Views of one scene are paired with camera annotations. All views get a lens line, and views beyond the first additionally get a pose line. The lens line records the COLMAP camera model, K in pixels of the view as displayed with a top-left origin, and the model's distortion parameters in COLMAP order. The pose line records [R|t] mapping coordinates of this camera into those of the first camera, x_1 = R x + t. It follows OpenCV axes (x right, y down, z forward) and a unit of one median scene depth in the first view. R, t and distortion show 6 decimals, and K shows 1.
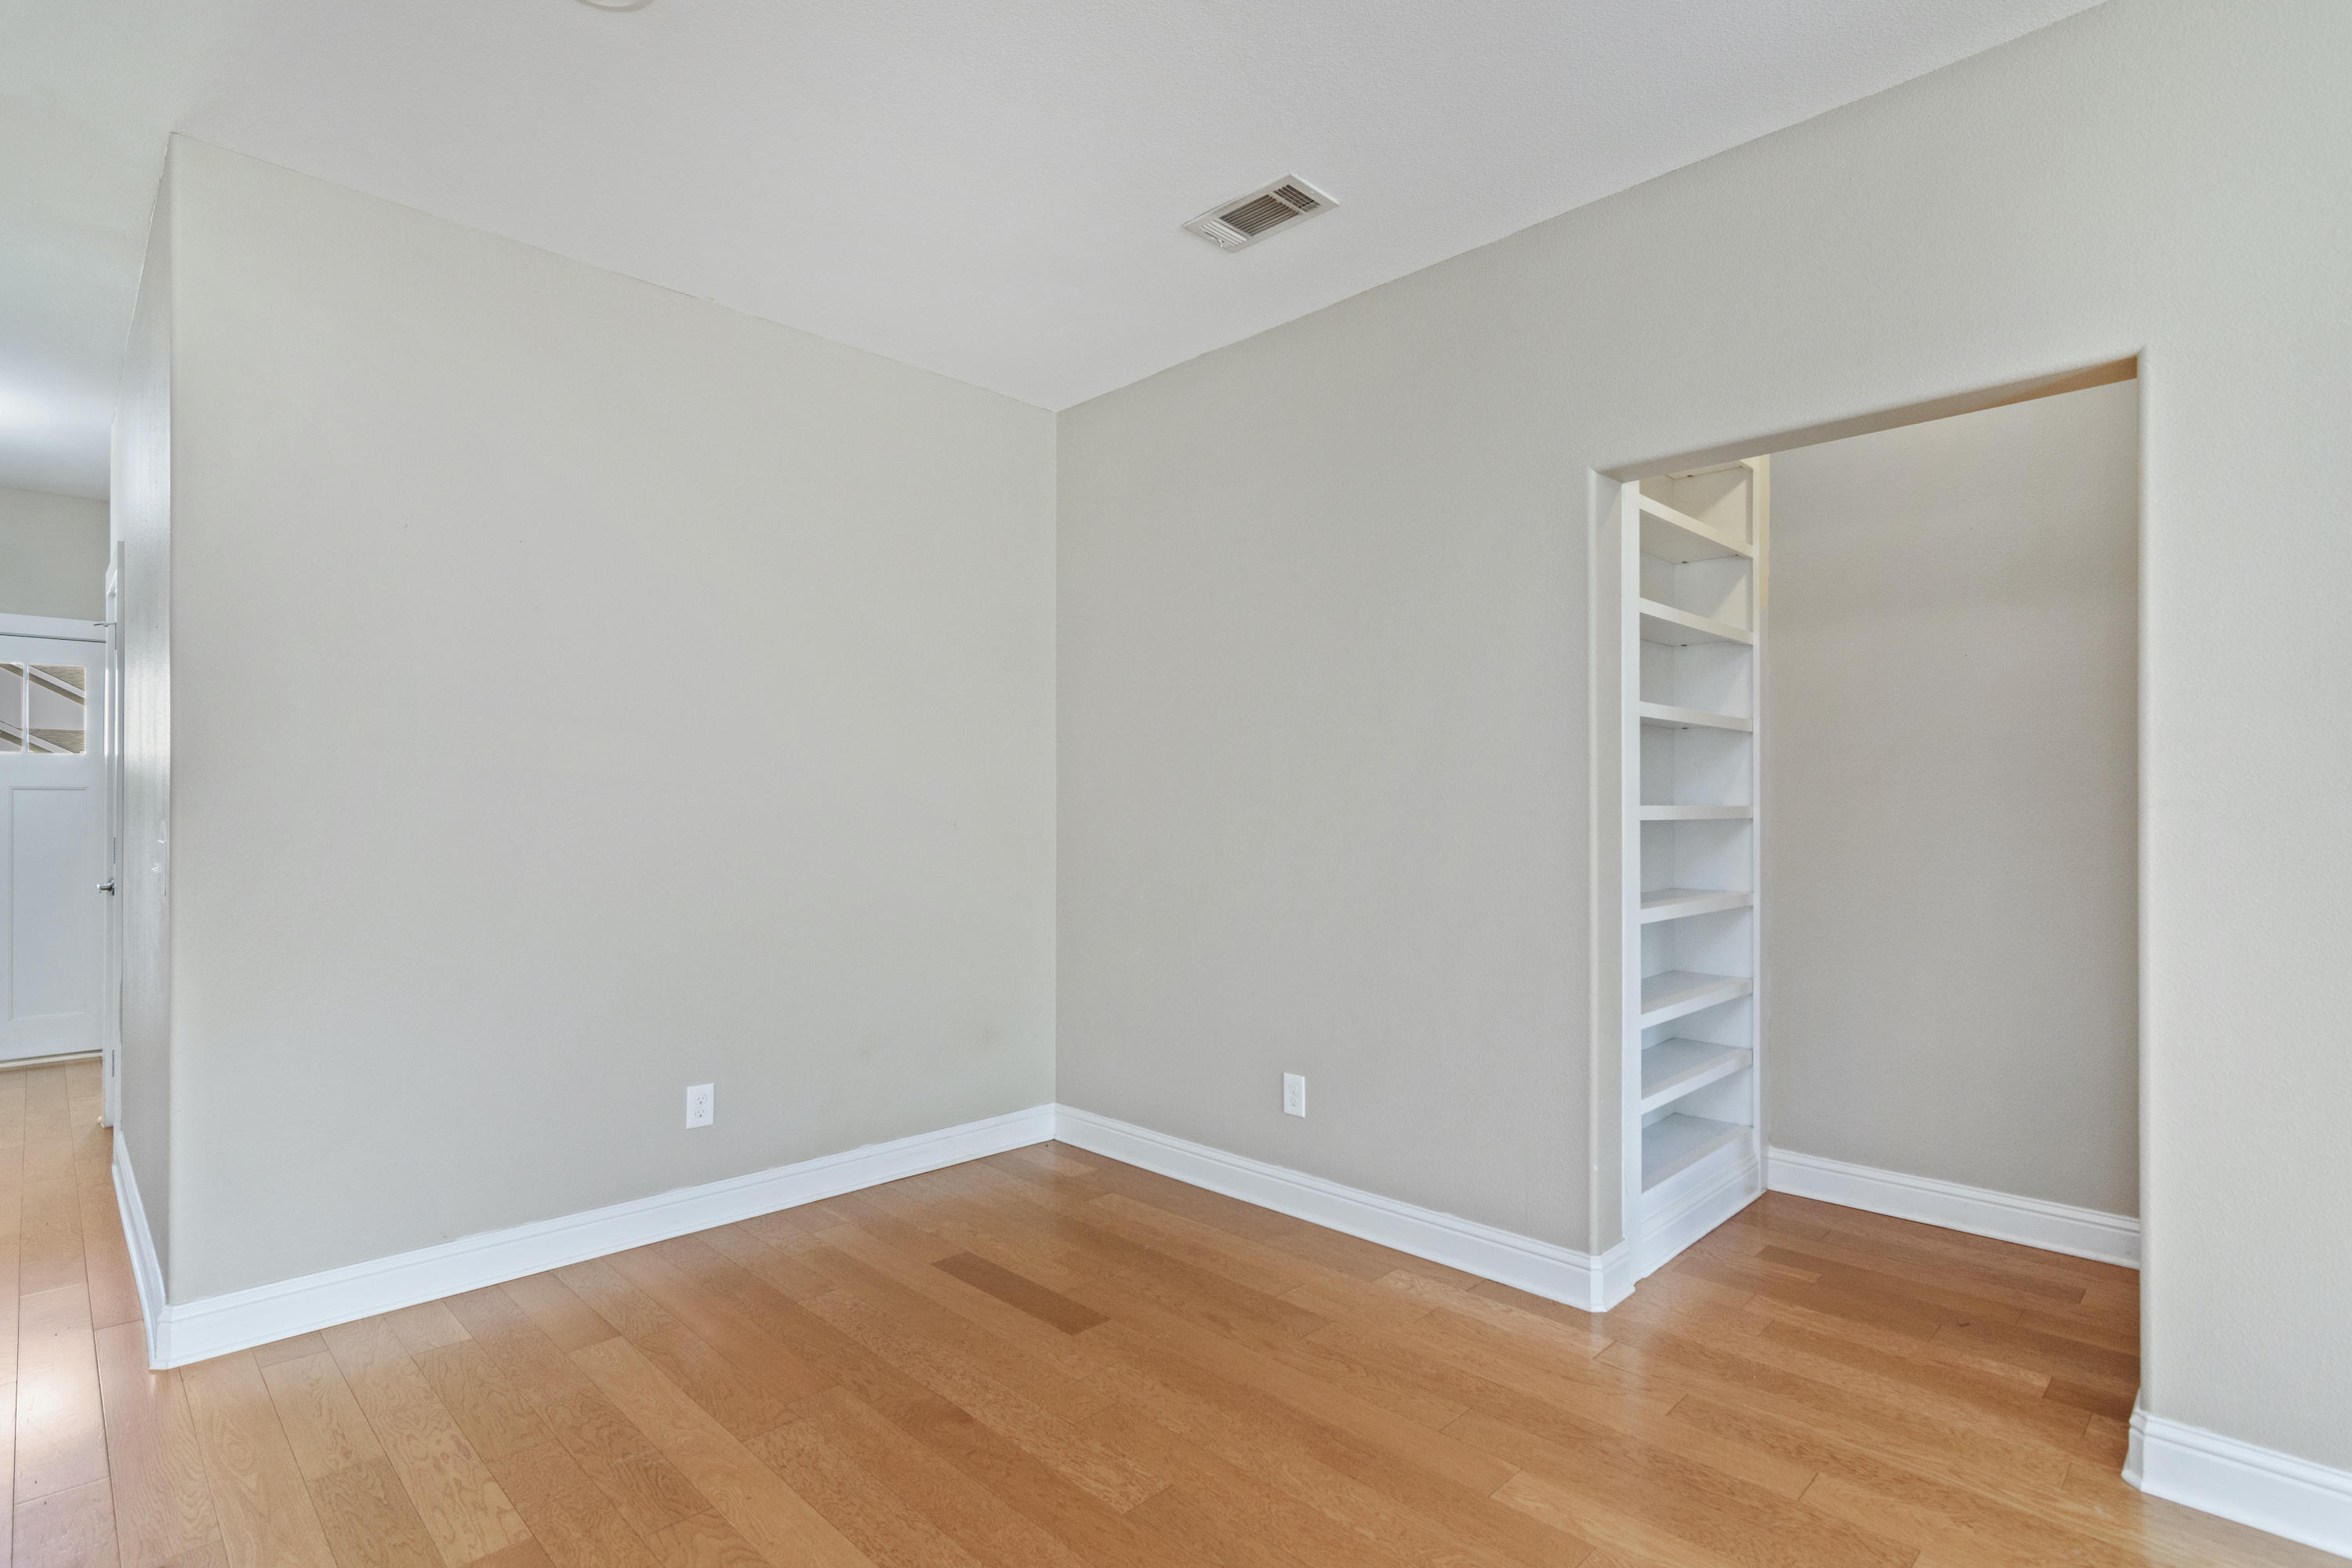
lens RADIAL K [[1133.2, 0, 1180.7], [0, 1133.2, 783.4], [0, 0, 1]] dist [-0.000567, 0.000878]
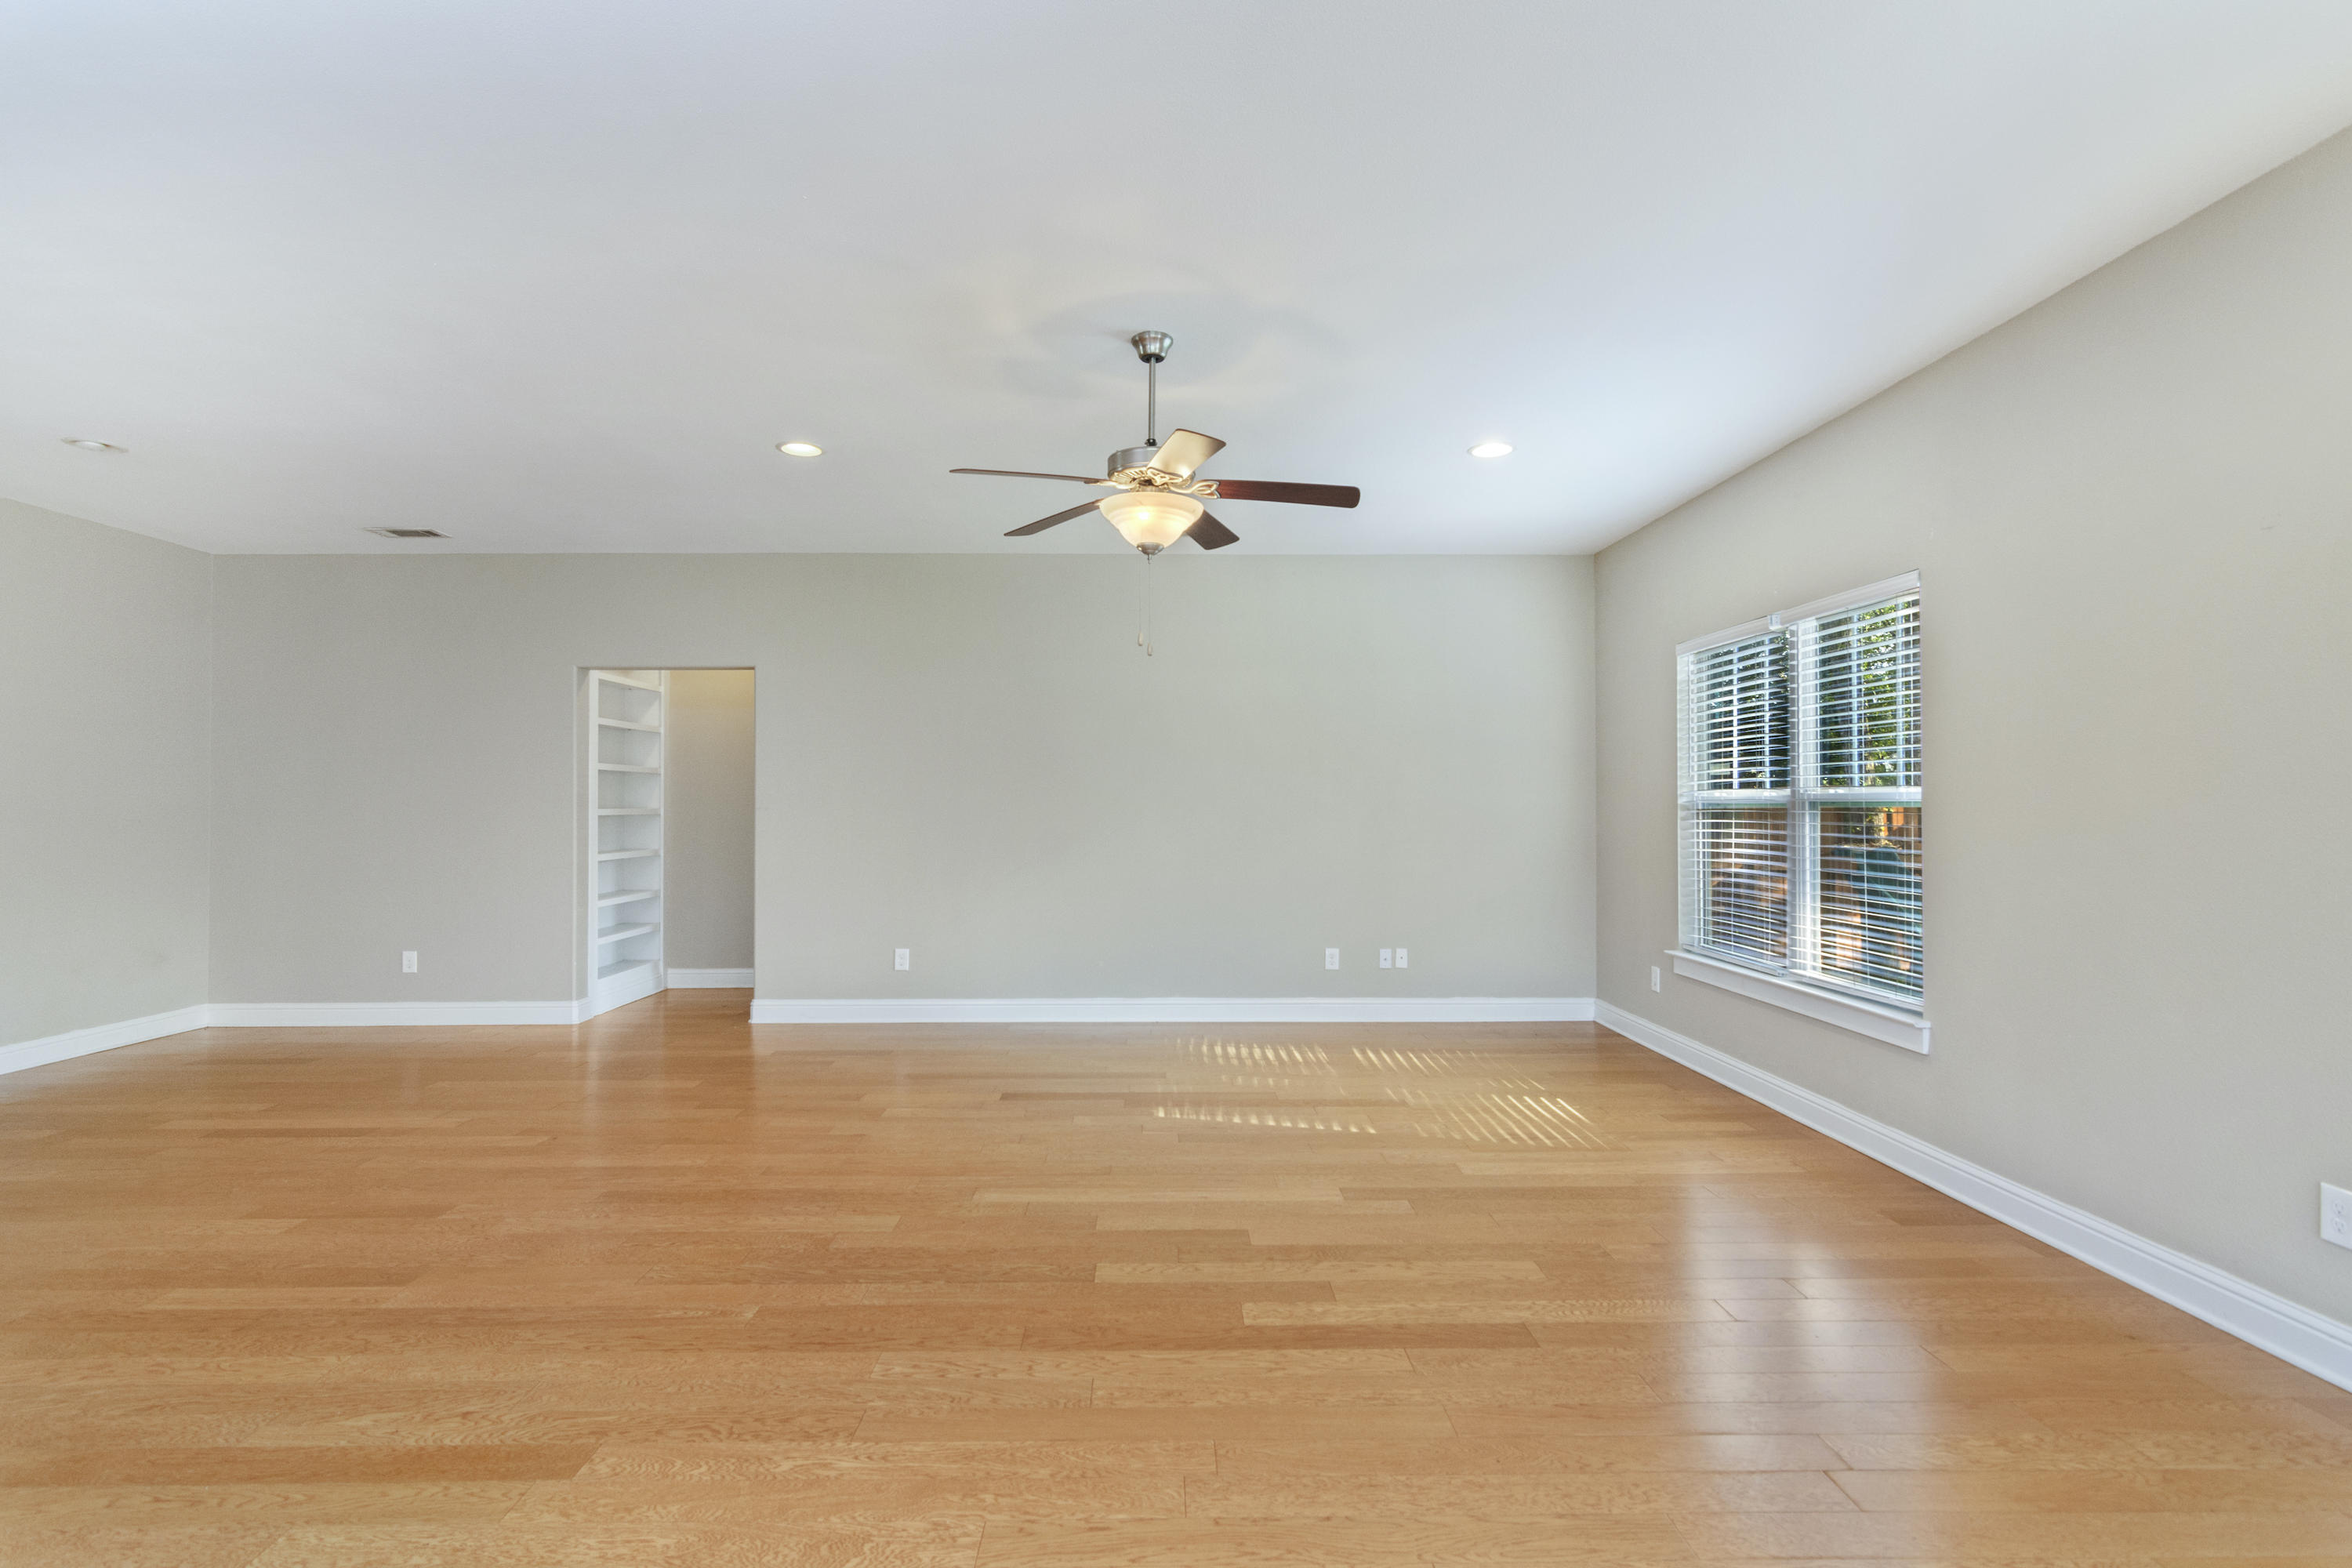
lens RADIAL K [[1133.2, 0, 1165.3], [0, 1133.2, 785.0], [0, 0, 1]] dist [-0.000567, 0.000878]
pose [[0.708589, 0.008996, 0.705564, -0.358164], [-0.006044, 0.999959, -0.006680, -0.017507], [-0.705596, 0.000469, 0.708615, -1.287602]]
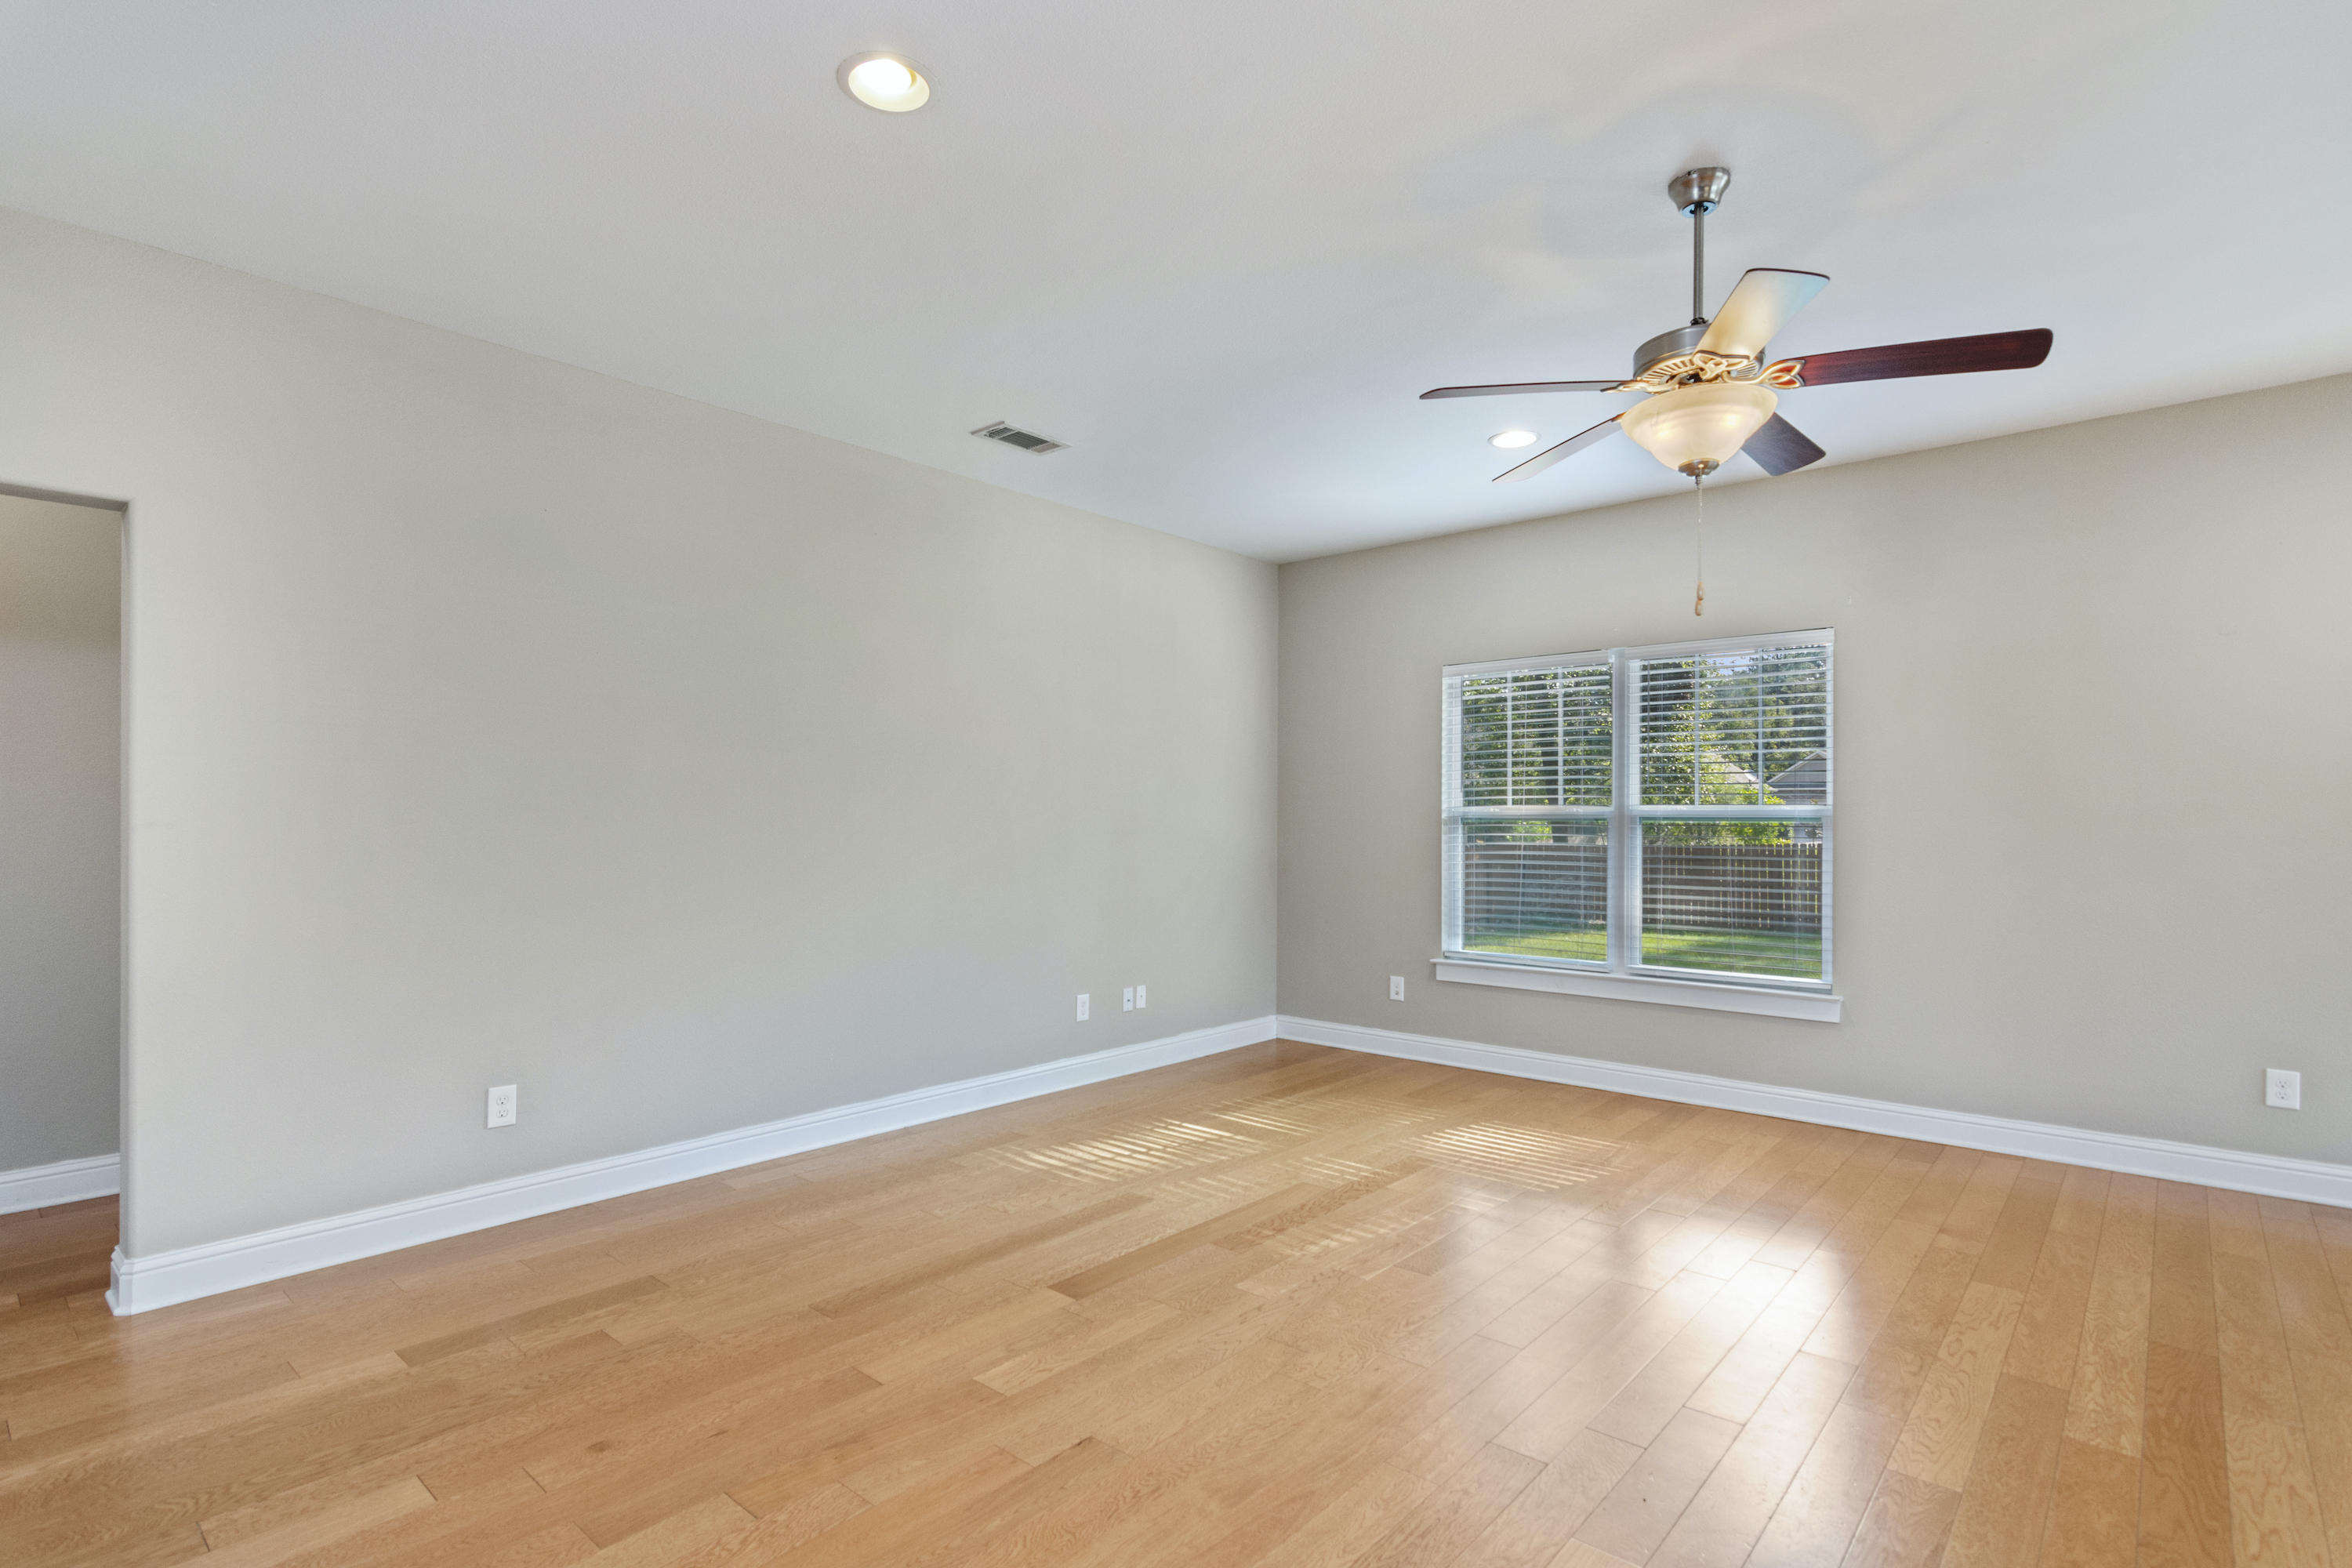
lens RADIAL K [[1133.2, 0, 1163.4], [0, 1133.2, 795.0], [0, 0, 1]] dist [-0.000567, 0.000878]
pose [[-0.051750, 0.019418, 0.998471, -0.379457], [-0.015418, 0.999676, -0.020240, -0.000688], [-0.998541, -0.016442, -0.051434, -0.108669]]
